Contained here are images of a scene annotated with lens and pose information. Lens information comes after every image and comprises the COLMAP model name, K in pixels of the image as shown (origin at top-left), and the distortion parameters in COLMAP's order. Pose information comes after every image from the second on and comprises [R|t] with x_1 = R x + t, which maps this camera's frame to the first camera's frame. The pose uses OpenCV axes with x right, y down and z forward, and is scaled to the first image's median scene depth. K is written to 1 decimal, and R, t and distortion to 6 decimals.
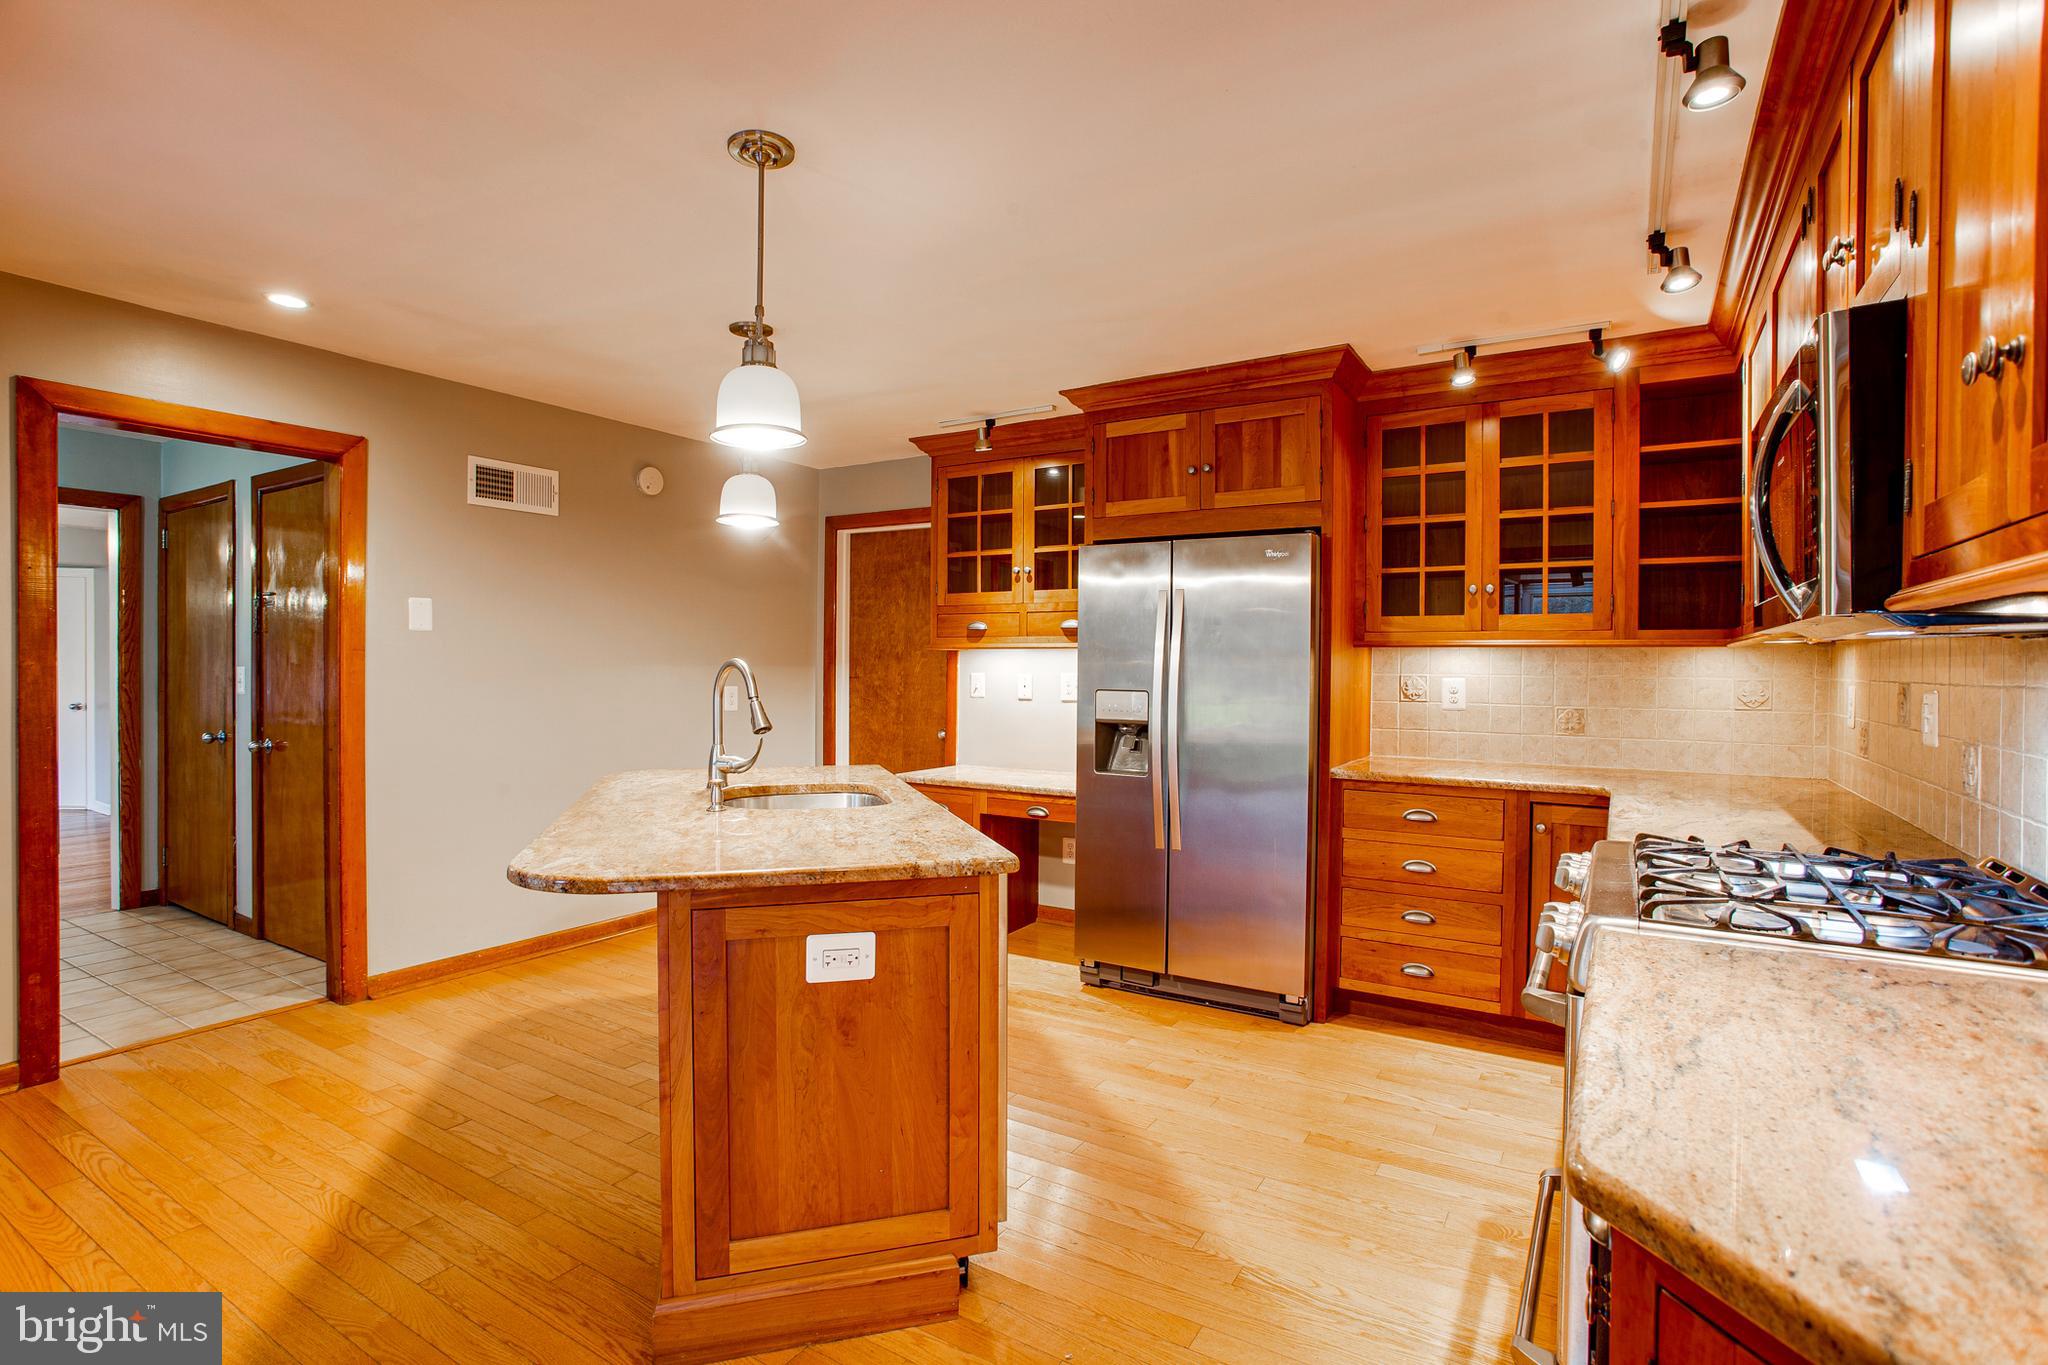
lens RADIAL K [[988.6, 0, 1013.9], [0, 988.6, 671.4], [0, 0, 1]] dist [-0.062662, 0.032768]
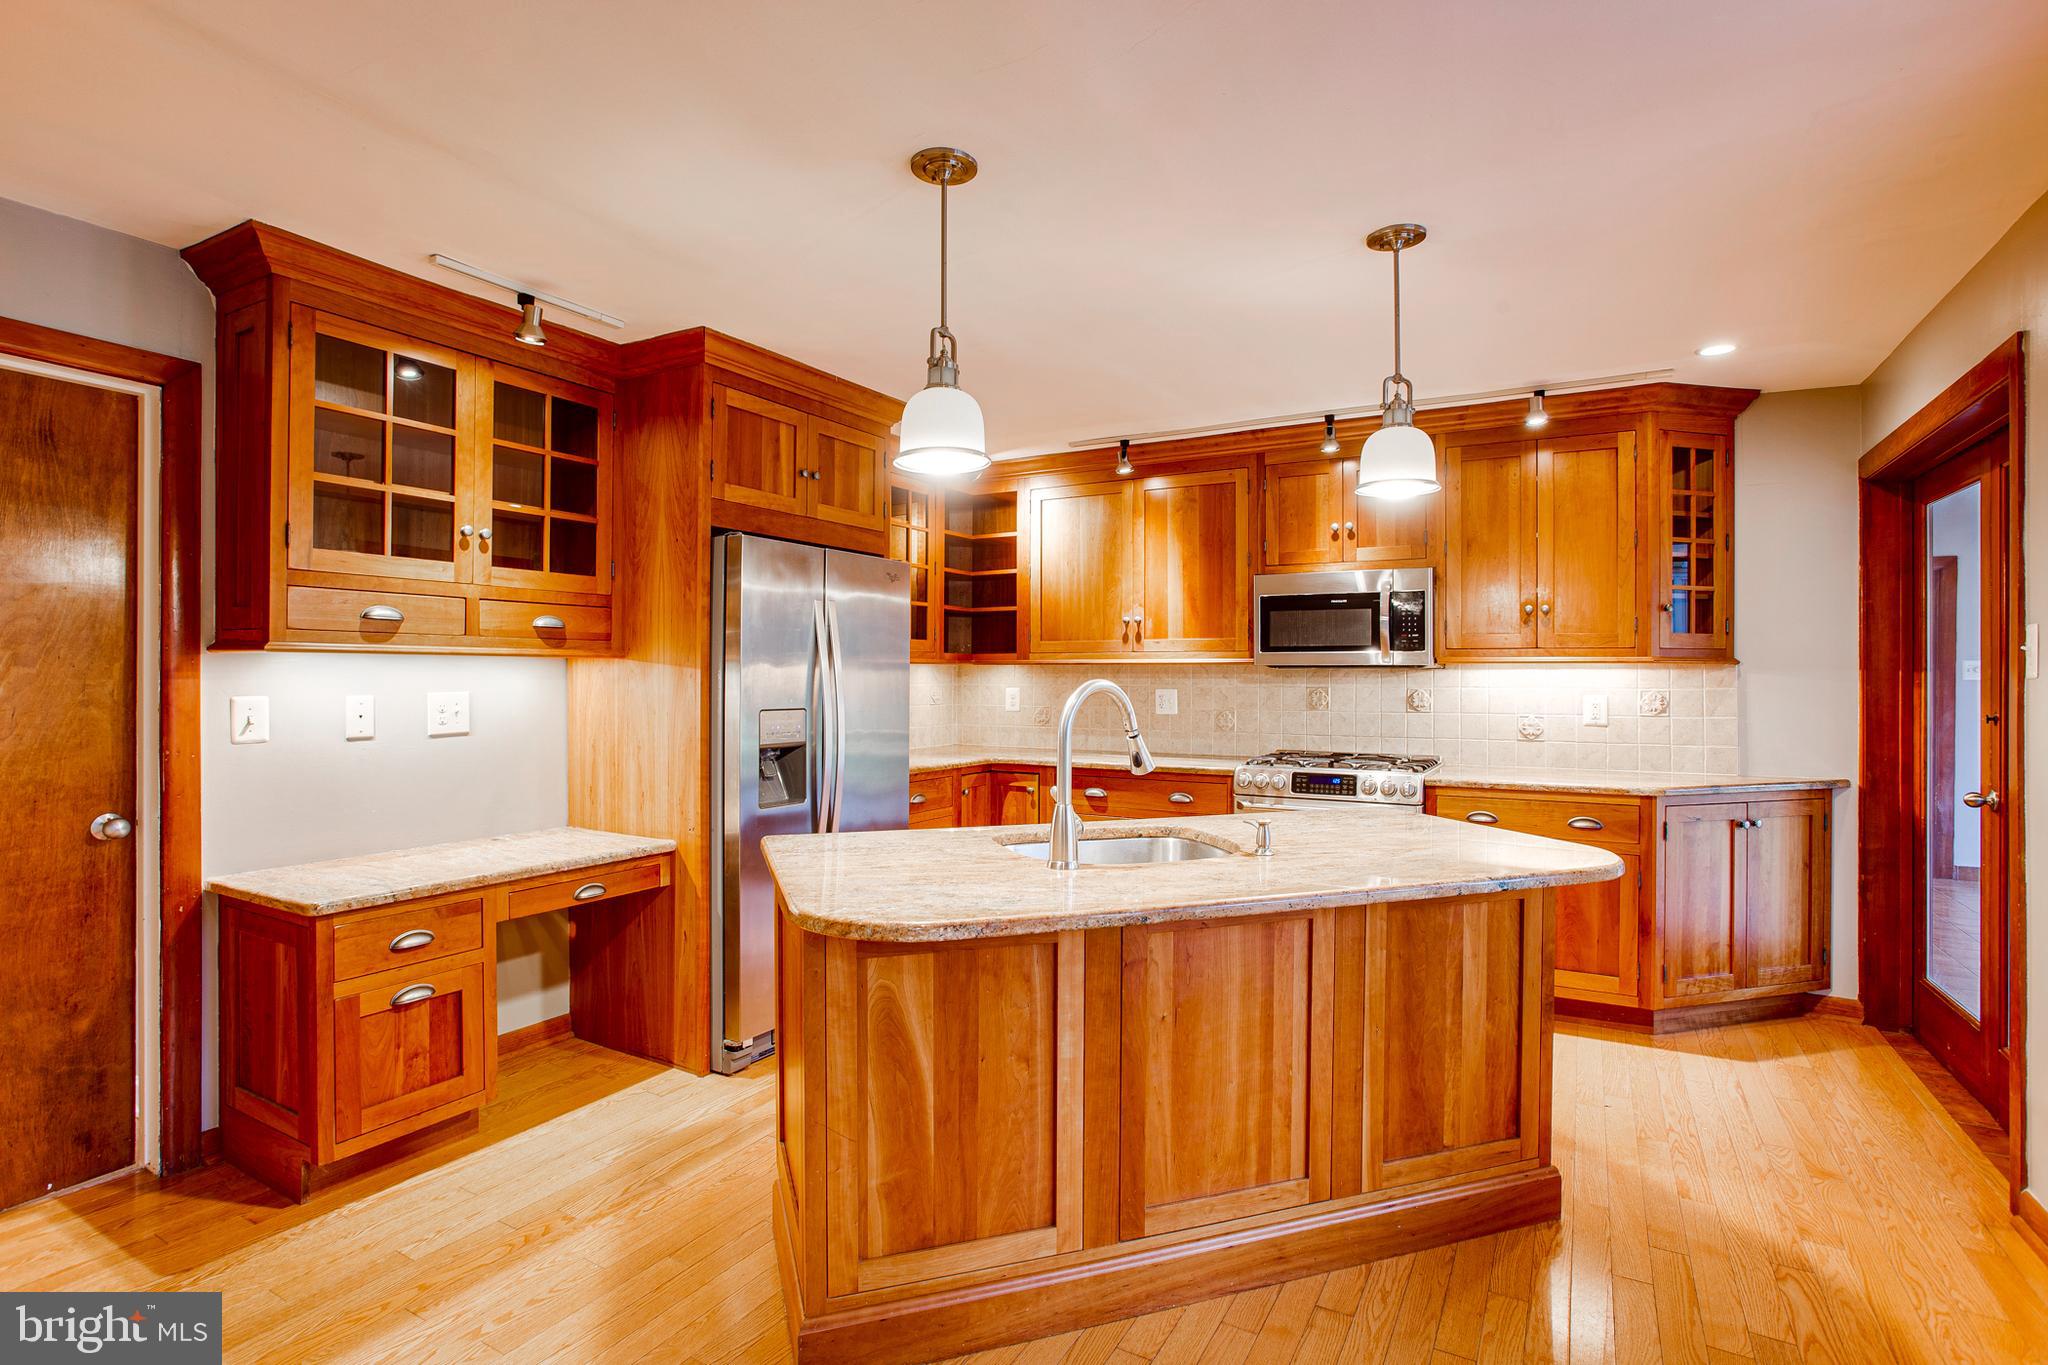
lens RADIAL K [[988.6, 0, 1013.9], [0, 988.6, 671.4], [0, 0, 1]] dist [-0.062662, 0.032768]
pose [[-0.022581, -0.003387, 0.999739, -0.754552], [0.002881, 0.999990, 0.003453, -0.016472], [-0.999741, 0.002958, -0.022571, 0.803022]]
